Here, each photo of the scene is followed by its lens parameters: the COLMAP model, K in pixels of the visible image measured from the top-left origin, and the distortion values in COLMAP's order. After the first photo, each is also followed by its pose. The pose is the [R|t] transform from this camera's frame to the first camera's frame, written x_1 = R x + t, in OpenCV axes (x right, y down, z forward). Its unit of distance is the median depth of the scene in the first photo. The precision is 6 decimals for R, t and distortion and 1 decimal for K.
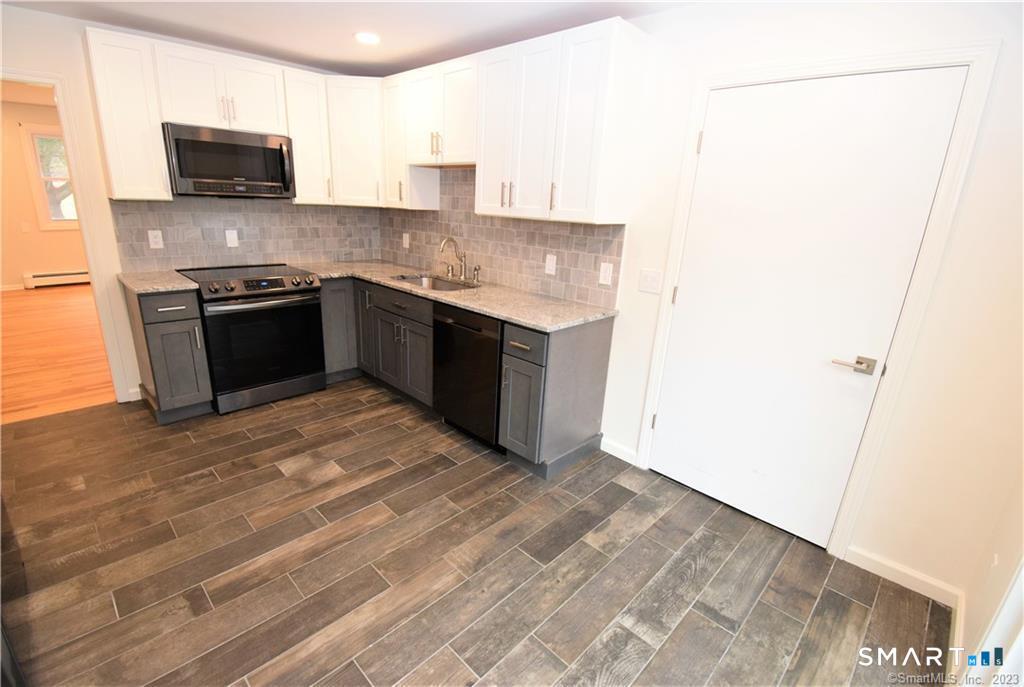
lens RADIAL K [[465.9, 0, 510.7], [0, 465.9, 346.6], [0, 0, 1]] dist [-0.003448, -0.001278]
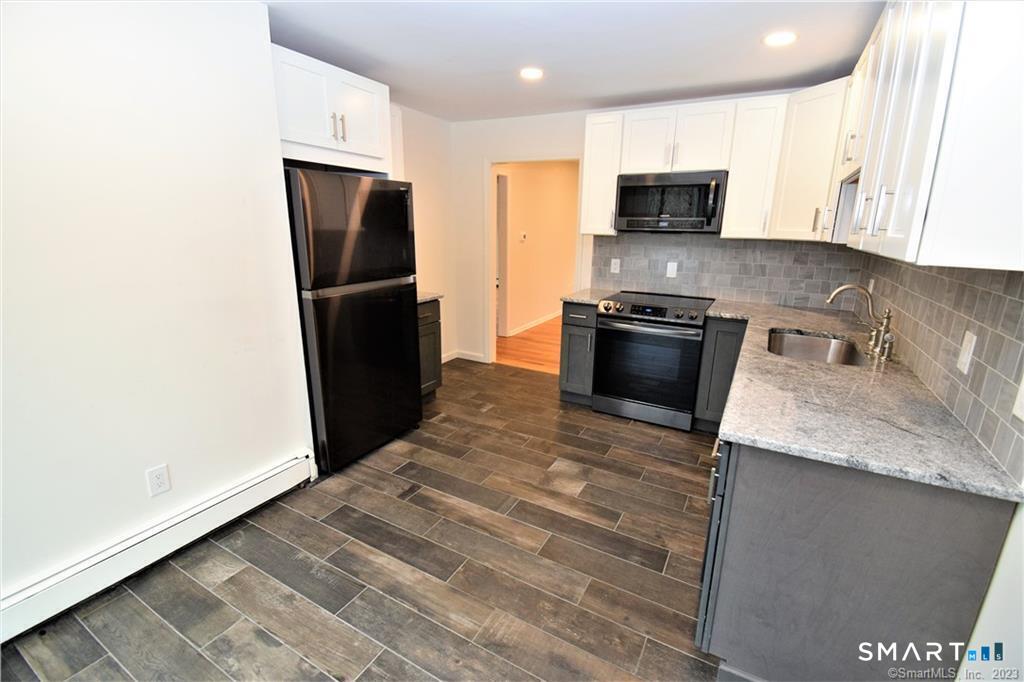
lens RADIAL K [[455.3, 0, 511.4], [0, 455.3, 334.9], [0, 0, 1]] dist [0.000450, -0.001538]
pose [[0.253817, 0.187288, -0.948947, 0.426080], [-0.289512, 0.950807, 0.110218, -0.114579], [0.922908, 0.246756, 0.295553, 0.447824]]
